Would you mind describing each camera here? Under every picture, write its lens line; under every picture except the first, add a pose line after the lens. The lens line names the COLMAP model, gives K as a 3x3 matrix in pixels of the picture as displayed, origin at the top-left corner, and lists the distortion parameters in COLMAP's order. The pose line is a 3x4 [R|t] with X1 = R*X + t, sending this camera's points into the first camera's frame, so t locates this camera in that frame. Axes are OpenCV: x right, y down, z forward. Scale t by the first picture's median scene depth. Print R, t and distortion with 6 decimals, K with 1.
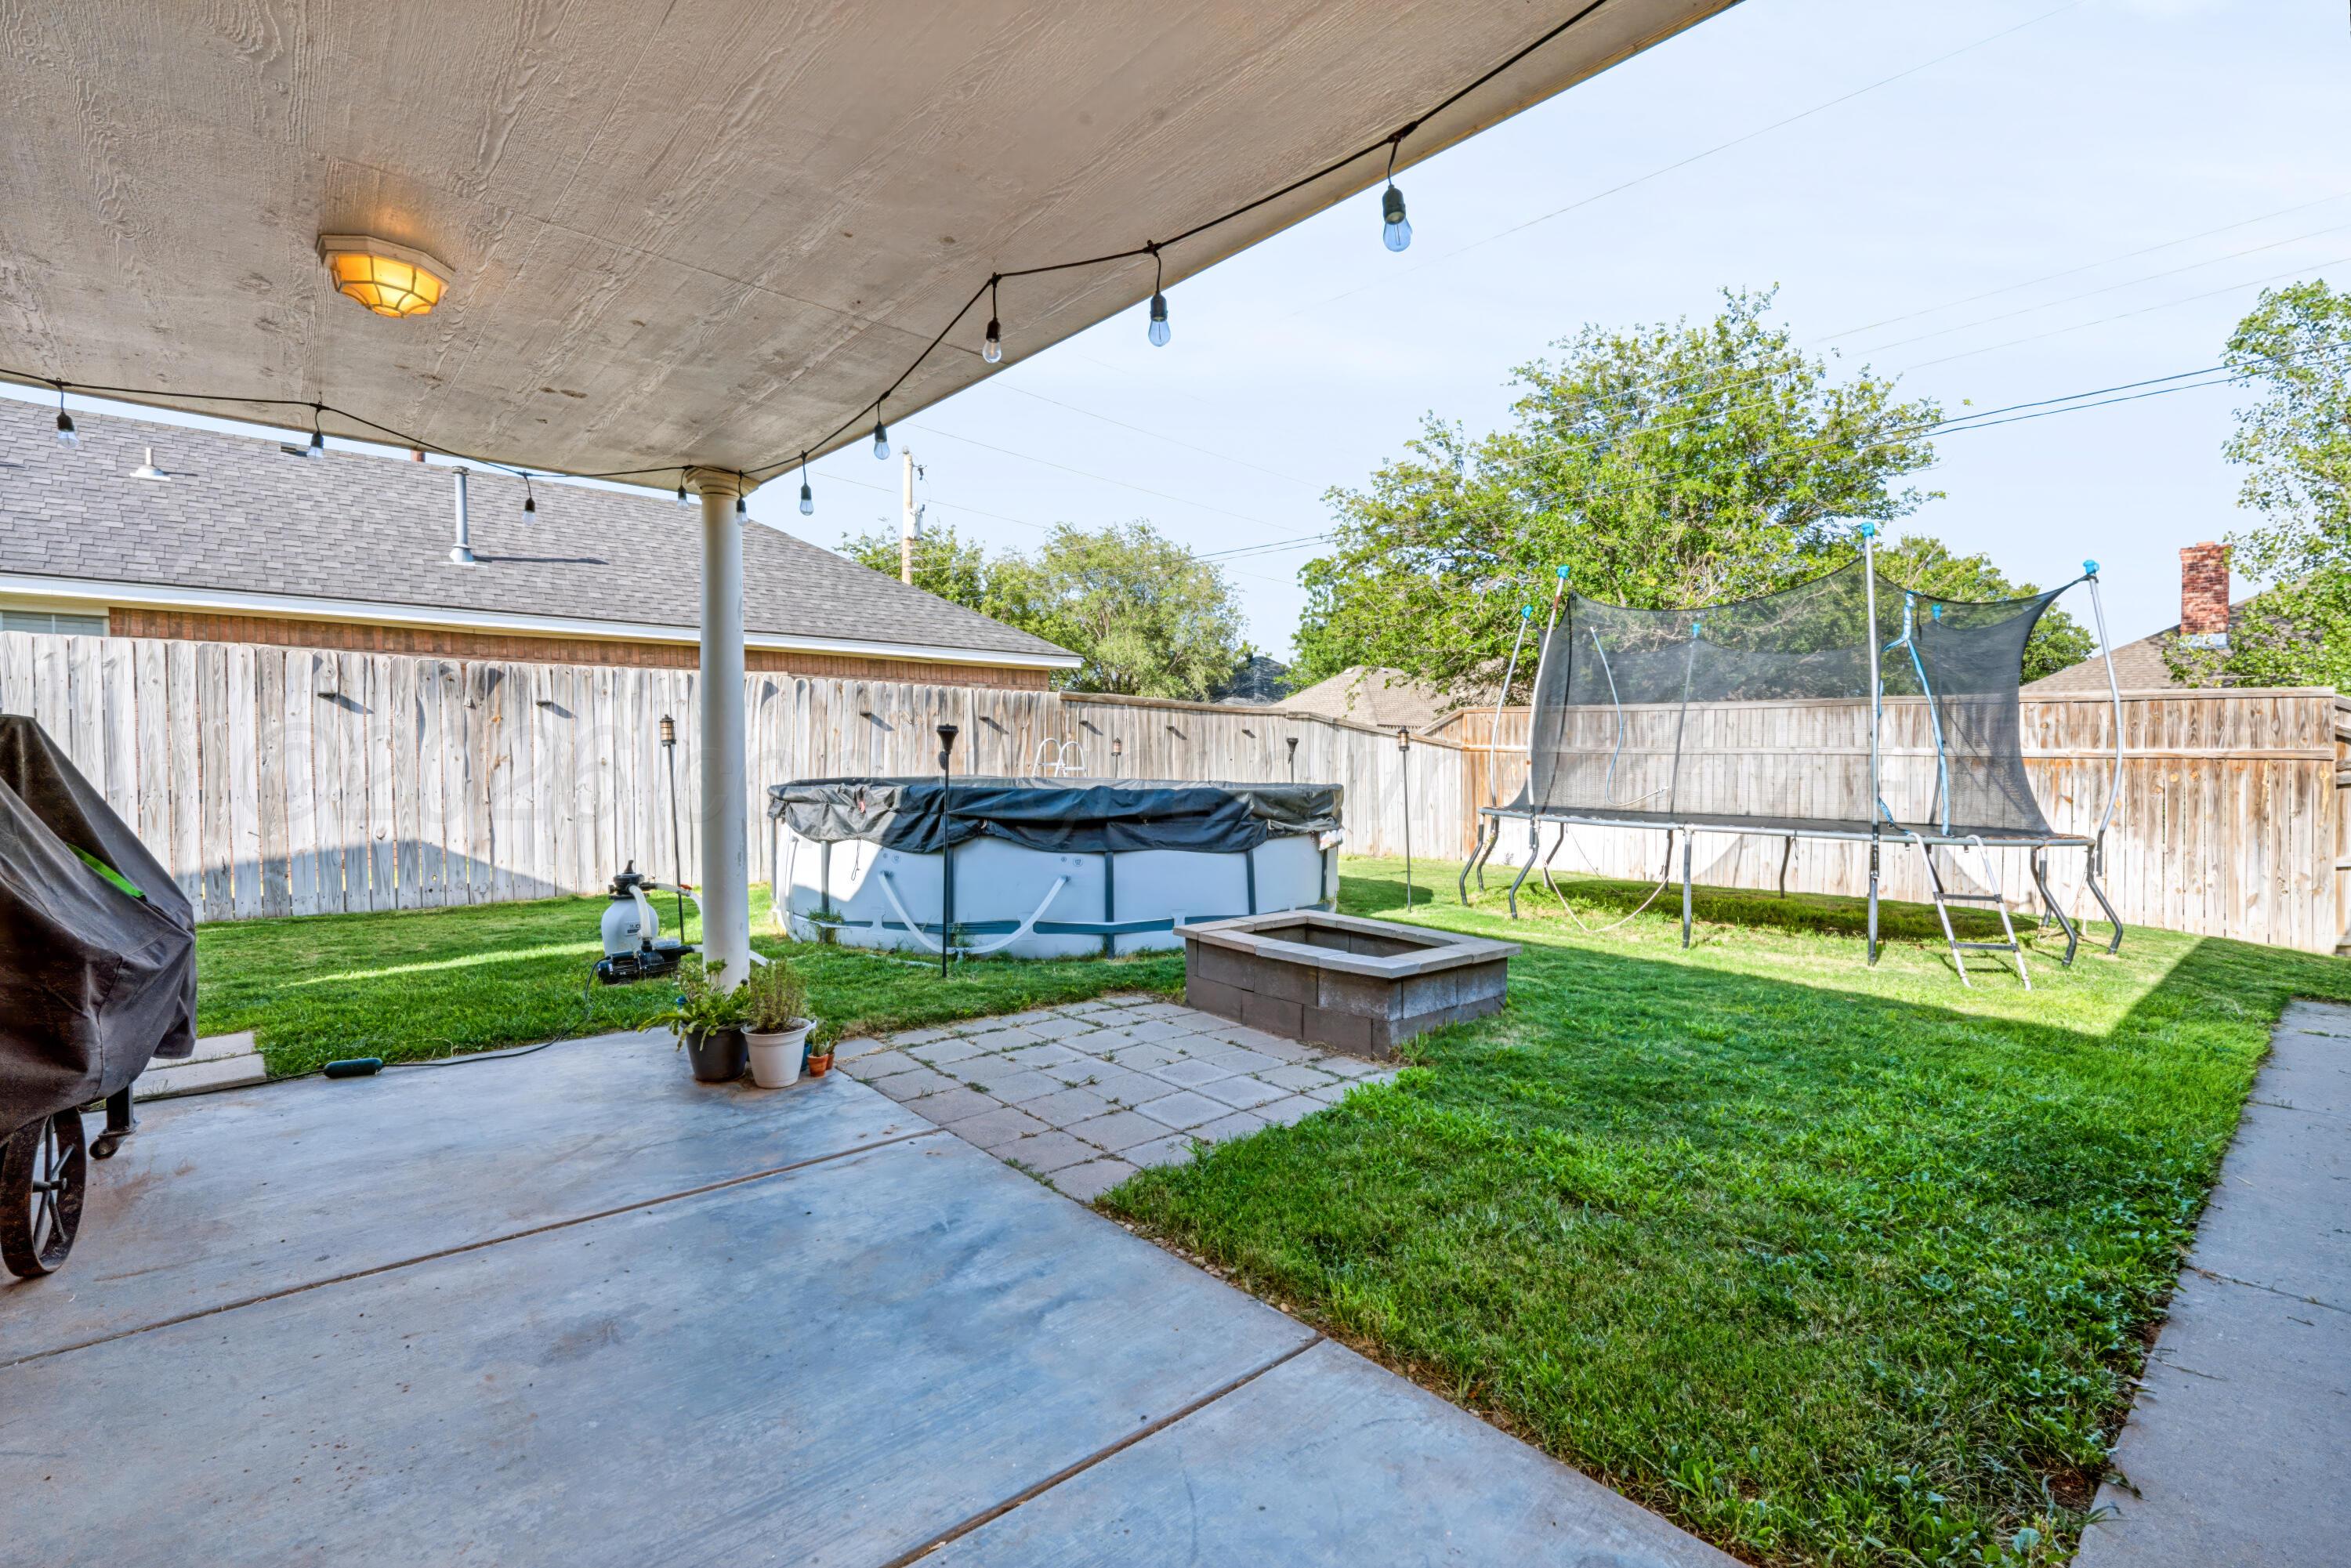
lens RADIAL K [[1059.9, 0, 1176.2], [0, 1059.9, 782.9], [0, 0, 1]] dist [-0.010514, 0.004280]
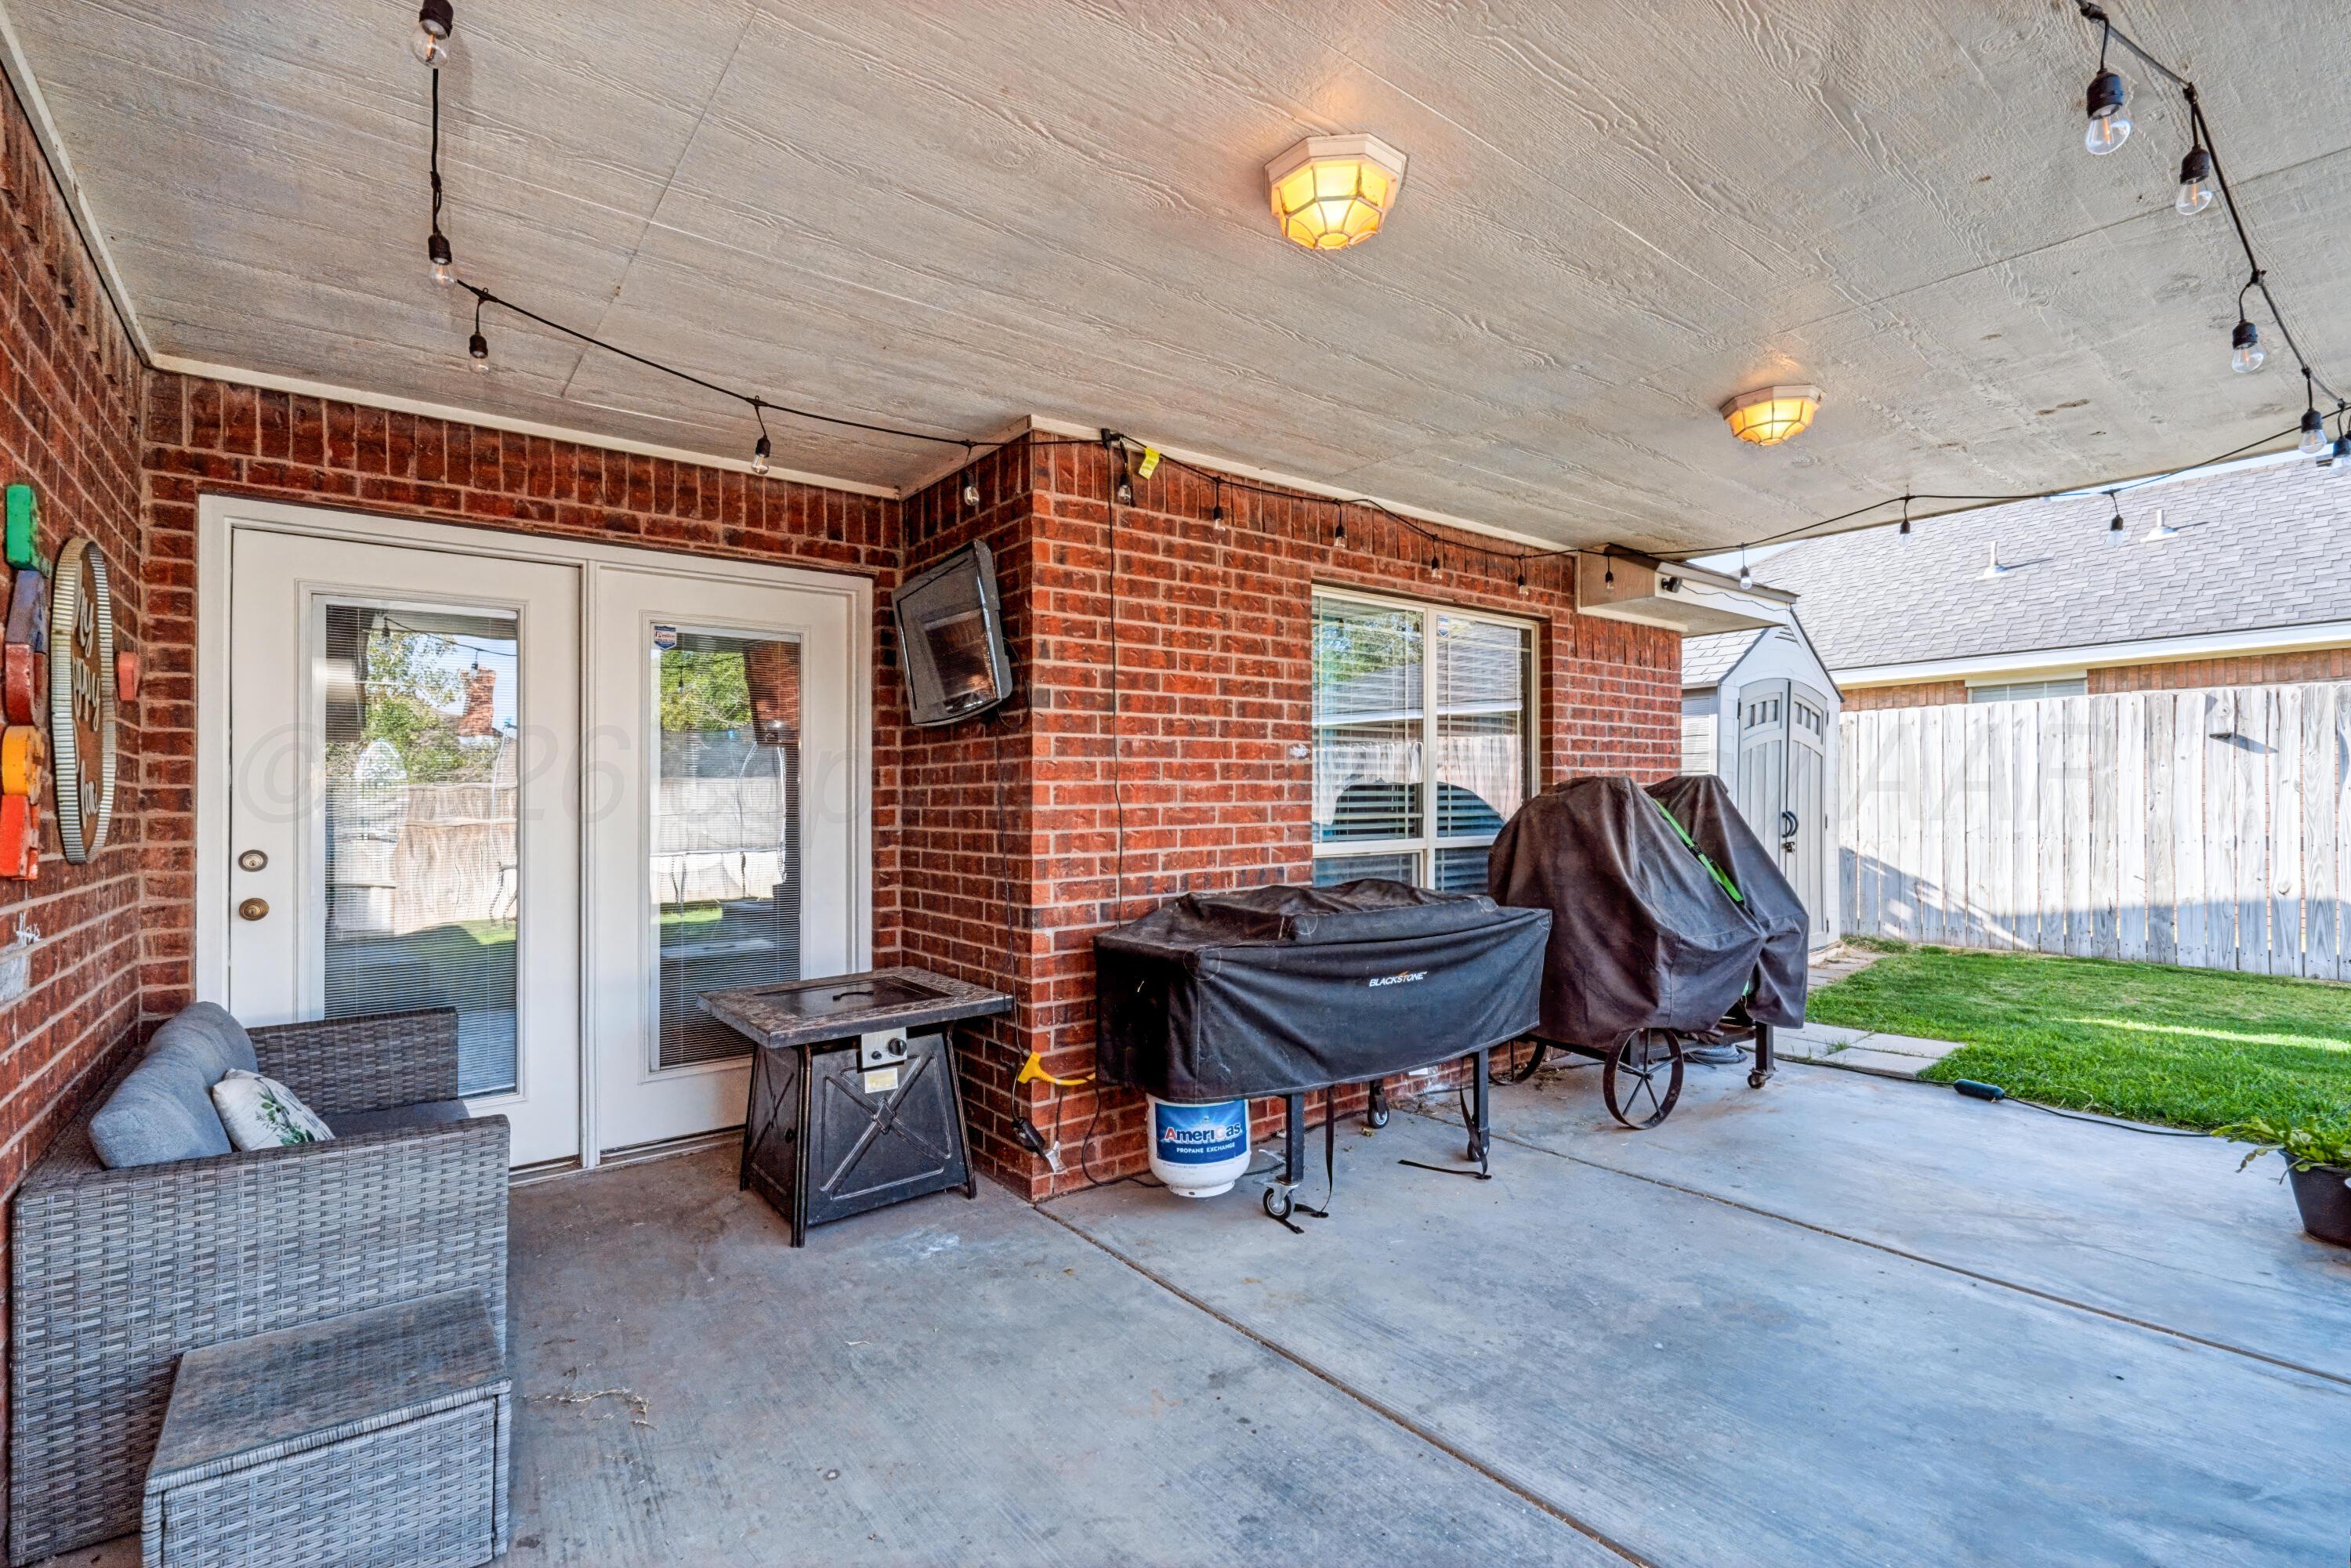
lens RADIAL K [[1059.9, 0, 1176.8], [0, 1059.9, 799.0], [0, 0, 1]] dist [-0.010514, 0.004280]
pose [[-0.068586, -0.011176, -0.997583, 0.197930], [-0.019168, 0.999767, -0.009882, 0.000011], [0.997461, 0.018444, -0.068784, 0.144067]]
